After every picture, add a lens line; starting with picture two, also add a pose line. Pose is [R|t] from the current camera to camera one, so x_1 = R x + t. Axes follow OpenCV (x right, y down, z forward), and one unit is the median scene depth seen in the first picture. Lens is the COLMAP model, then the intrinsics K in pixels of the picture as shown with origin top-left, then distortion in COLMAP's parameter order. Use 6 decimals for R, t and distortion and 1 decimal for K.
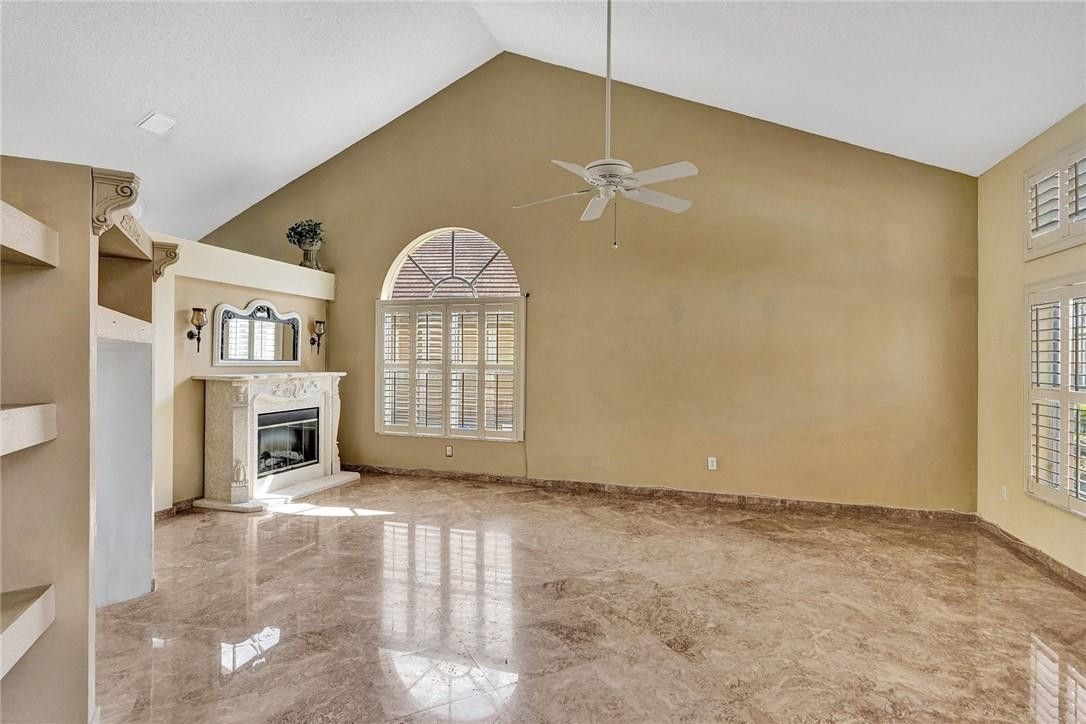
lens RADIAL K [[535.6, 0, 544.4], [0, 535.6, 358.7], [0, 0, 1]] dist [-0.001842, -0.001066]
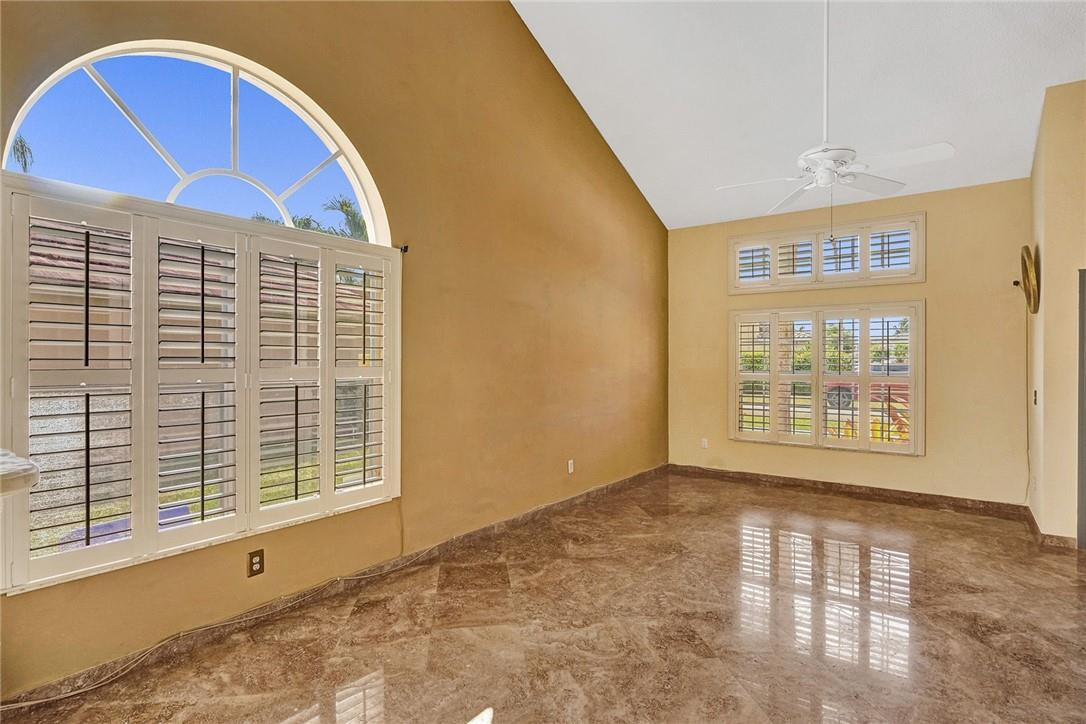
lens RADIAL K [[535.6, 0, 541.8], [0, 535.6, 371.2], [0, 0, 1]] dist [-0.001842, -0.001066]
pose [[0.348332, -0.026081, 0.937008, -0.718579], [0.000944, 0.999622, 0.027473, 0.000425], [-0.937371, -0.008685, 0.348225, 0.877077]]
